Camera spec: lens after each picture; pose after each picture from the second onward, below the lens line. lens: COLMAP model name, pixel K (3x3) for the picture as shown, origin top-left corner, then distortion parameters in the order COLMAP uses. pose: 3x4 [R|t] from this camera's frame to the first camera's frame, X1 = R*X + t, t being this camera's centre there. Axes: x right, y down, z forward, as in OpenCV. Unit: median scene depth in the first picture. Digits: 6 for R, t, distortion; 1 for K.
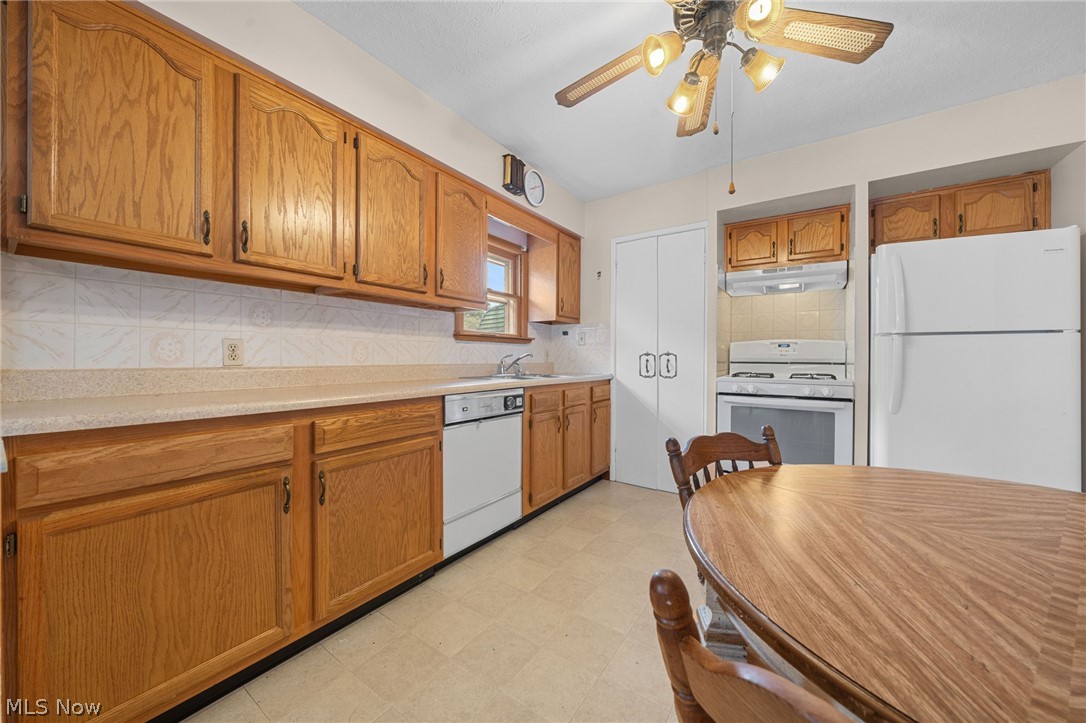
lens RADIAL K [[391.2, 0, 543.0], [0, 391.2, 361.5], [0, 0, 1]] dist [-0.006277, -0.000069]
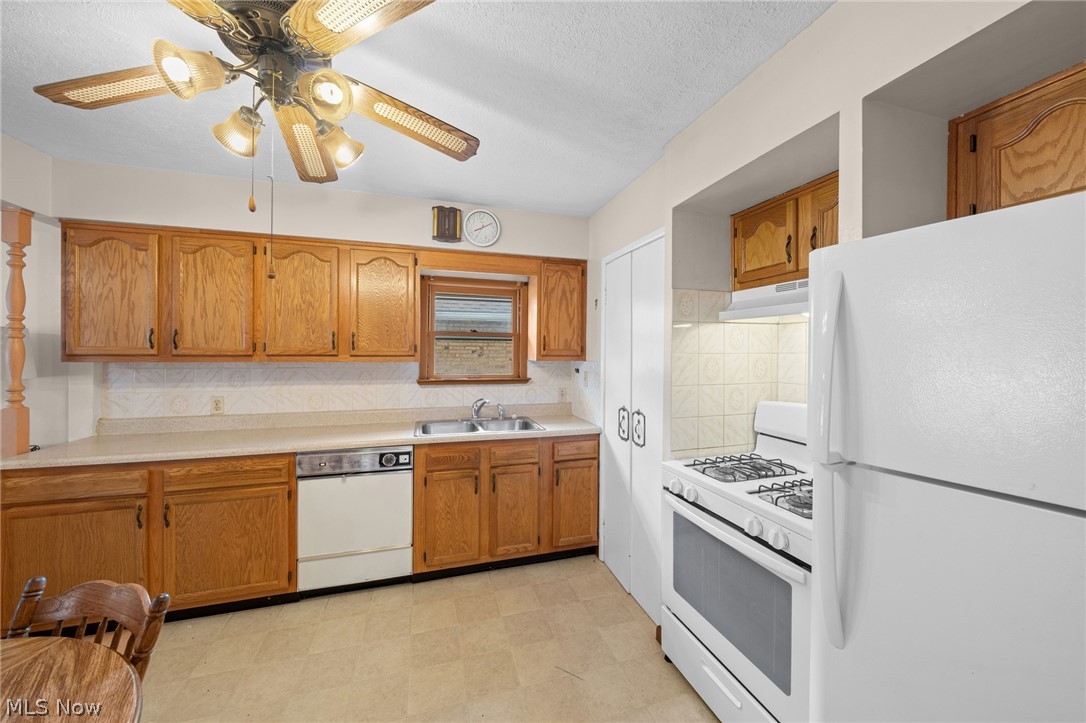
lens RADIAL K [[389.1, 0, 541.8], [0, 389.1, 354.9], [0, 0, 1]] dist [-0.007162, 0.000001]
pose [[0.786331, 0.004351, -0.617790, 1.037064], [-0.007094, 0.999973, -0.001986, -0.206003], [0.617765, 0.005944, 0.786340, 0.534102]]
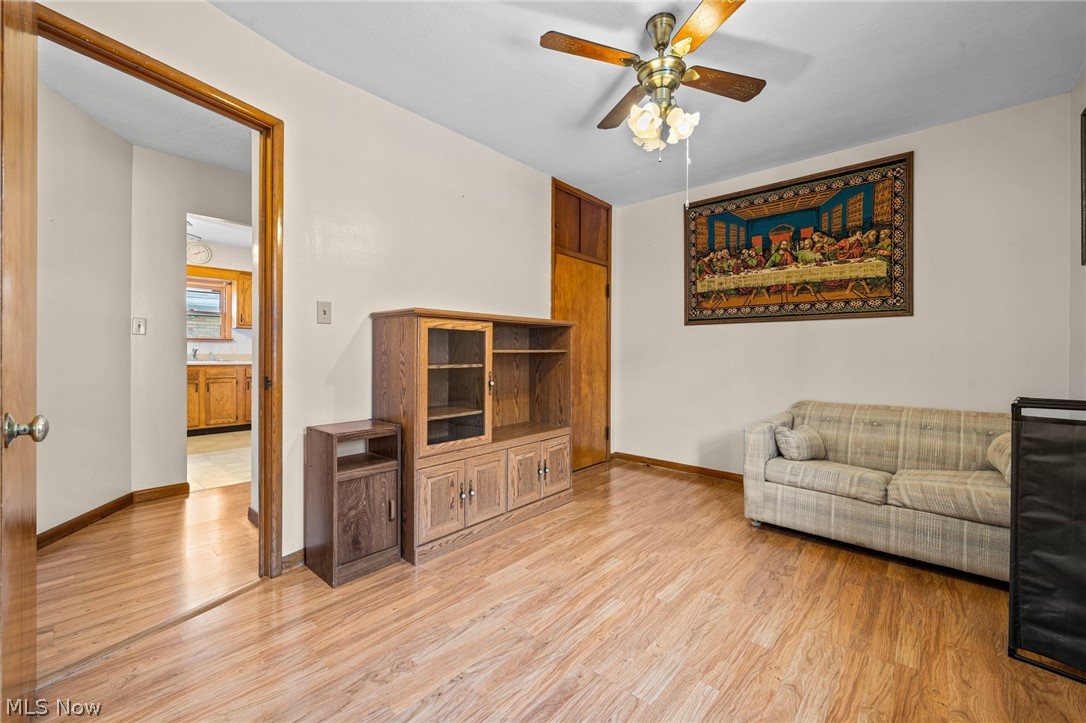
lens RADIAL K [[439.8, 0, 544.9], [0, 439.8, 354.3], [0, 0, 1]] dist [0.000522, 0.000044]
pose [[0.993103, -0.002244, -0.117227, 2.674871], [0.001766, 0.999990, -0.004184, 0.029149], [0.117235, 0.003948, 0.993096, -1.180832]]
